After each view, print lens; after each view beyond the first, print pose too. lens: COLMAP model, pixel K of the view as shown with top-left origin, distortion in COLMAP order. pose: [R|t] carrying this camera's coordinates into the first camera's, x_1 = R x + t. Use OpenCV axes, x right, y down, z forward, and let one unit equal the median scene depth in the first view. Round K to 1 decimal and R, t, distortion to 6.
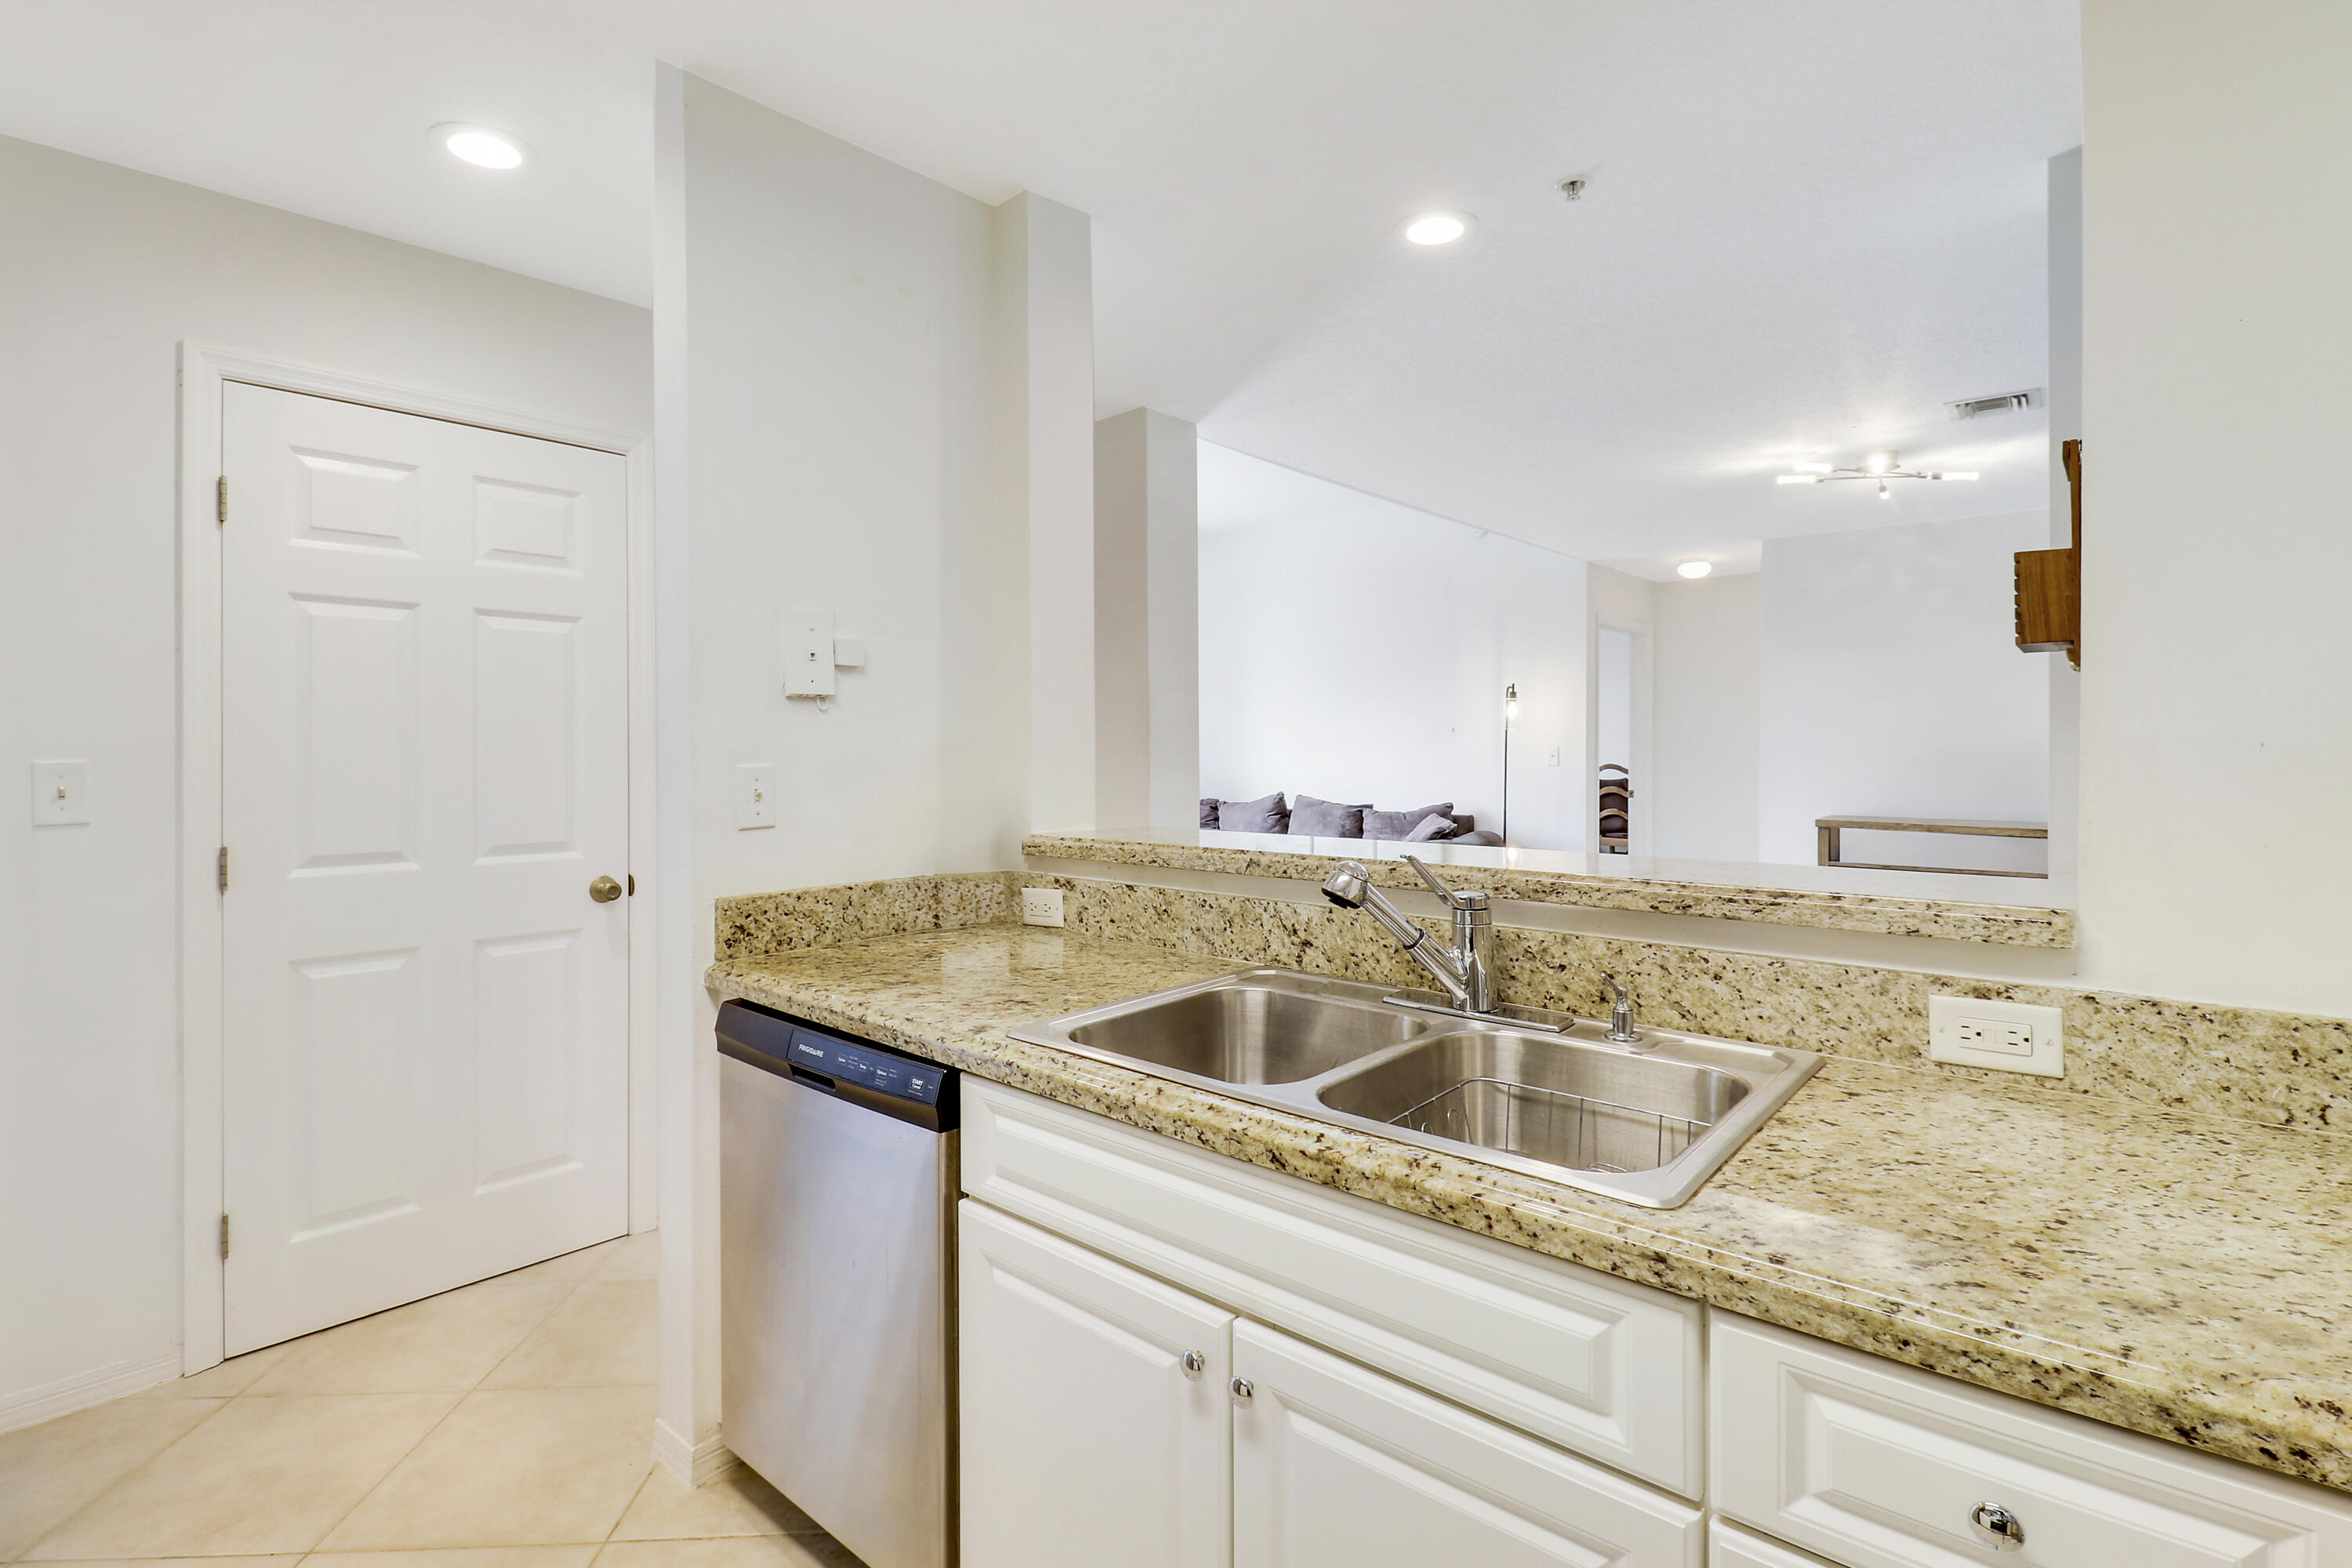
lens RADIAL K [[1110.1, 0, 1174.3], [0, 1110.1, 745.5], [0, 0, 1]] dist [0.000646, -0.000139]
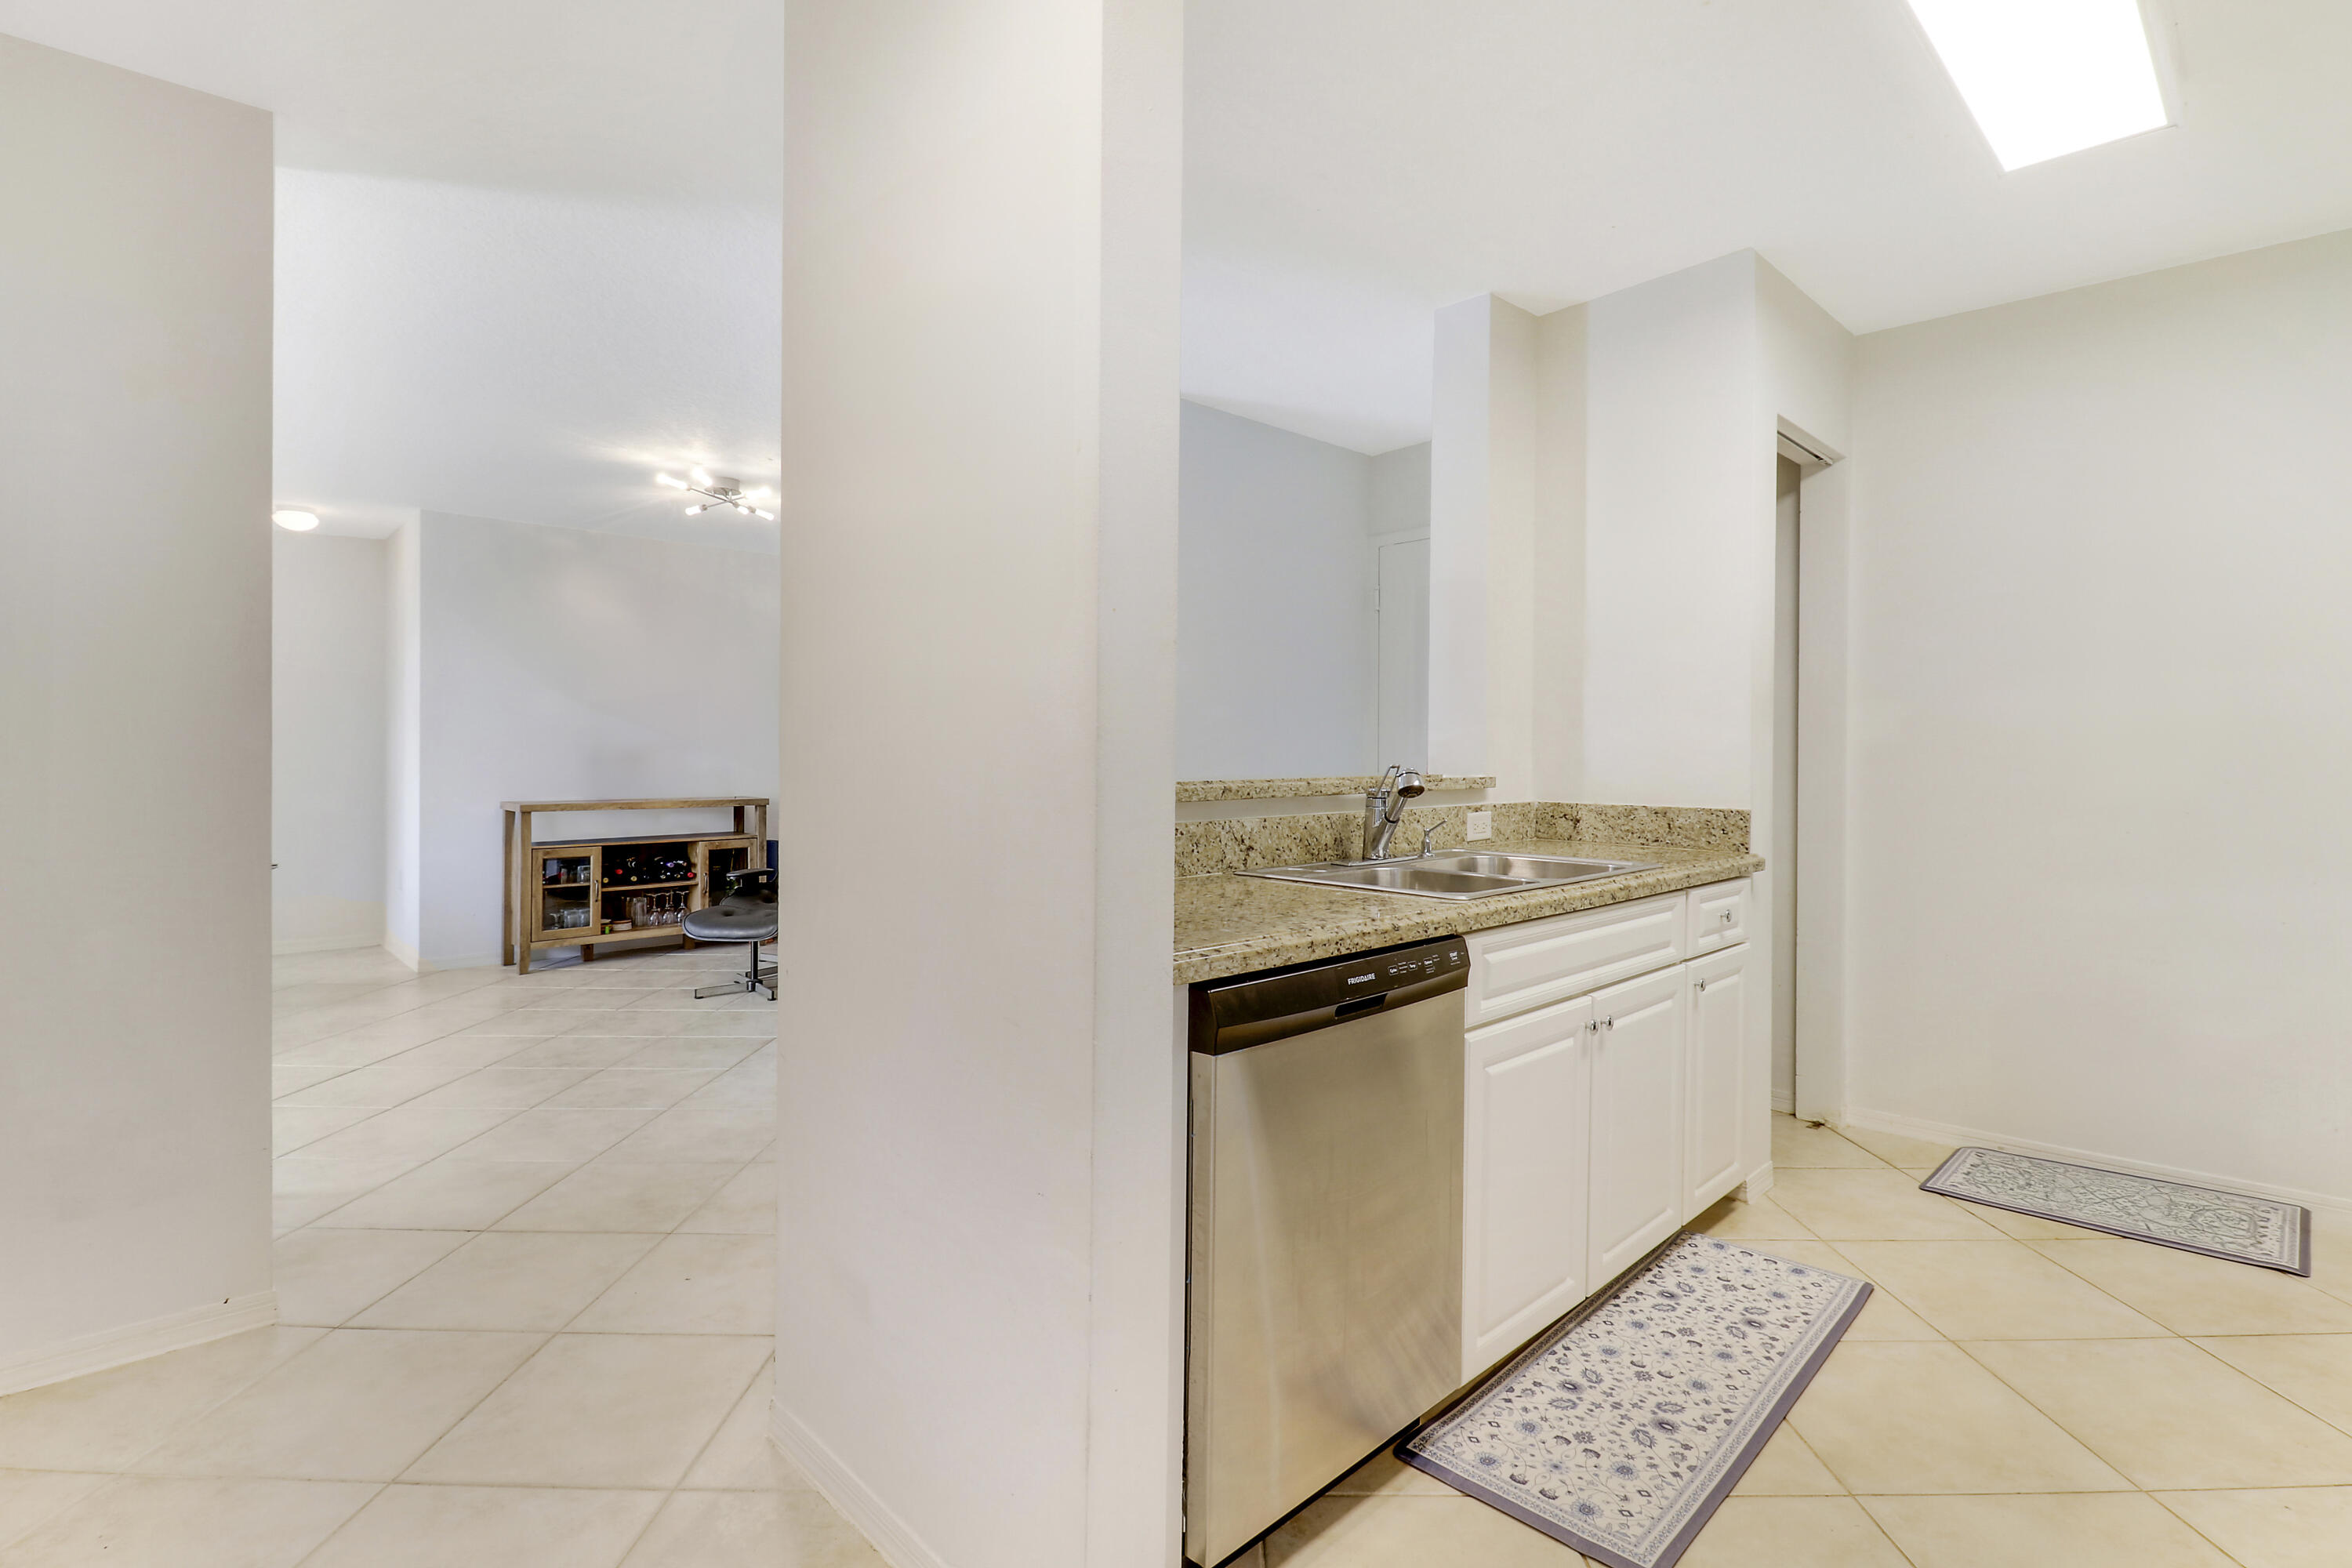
lens RADIAL K [[1149.5, 0, 1174.5], [0, 1149.5, 758.7], [0, 0, 1]] dist [0.001178, 0.000153]
pose [[0.060808, 0.000798, 0.998149, -1.252660], [-0.000828, 0.999999, -0.000749, 0.075681], [-0.998149, -0.000781, 0.060808, 1.024474]]
